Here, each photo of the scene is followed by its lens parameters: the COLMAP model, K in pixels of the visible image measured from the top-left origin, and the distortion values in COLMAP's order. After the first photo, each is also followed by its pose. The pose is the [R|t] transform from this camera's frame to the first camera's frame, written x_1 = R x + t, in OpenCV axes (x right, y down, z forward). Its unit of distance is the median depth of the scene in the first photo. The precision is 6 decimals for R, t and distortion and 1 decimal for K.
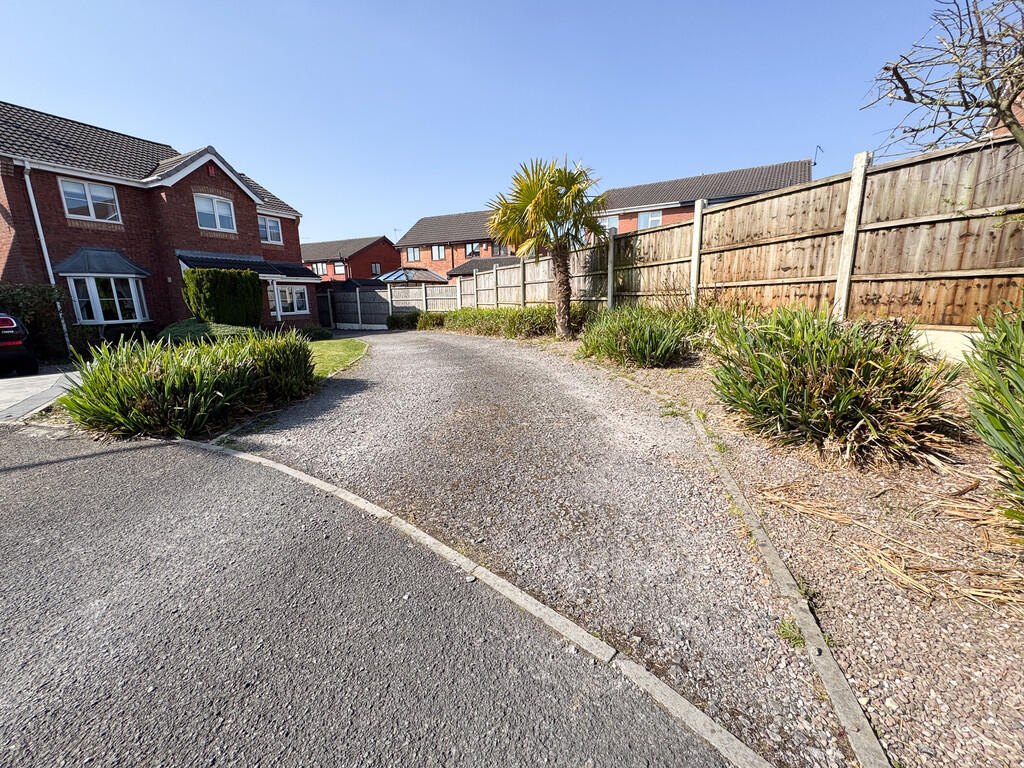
lens RADIAL K [[407.4, 0, 516.5], [0, 407.4, 382.2], [0, 0, 1]] dist [-0.007628, 0.002007]
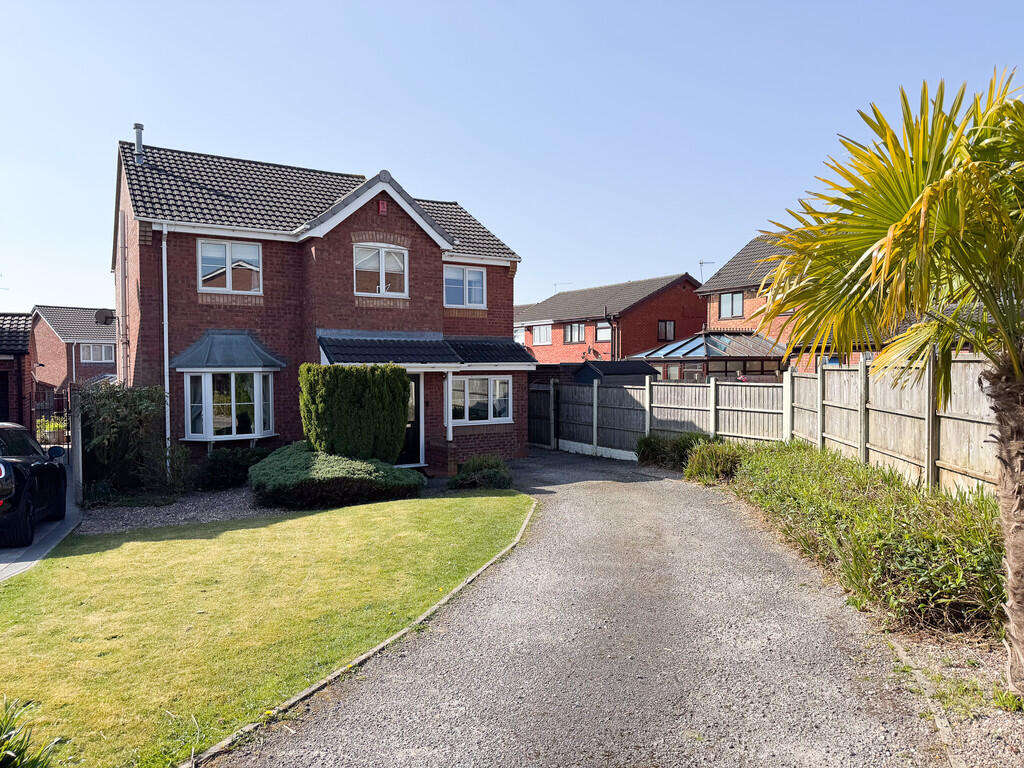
lens RADIAL K [[715.1, 0, 510.4], [0, 715.1, 387.9], [0, 0, 1]] dist [0.036169, -0.006908]
pose [[0.840296, 0.029247, -0.541339, 0.041799], [-0.122754, 0.982874, -0.137444, -0.111379], [0.528048, 0.181945, 0.829495, 0.221920]]
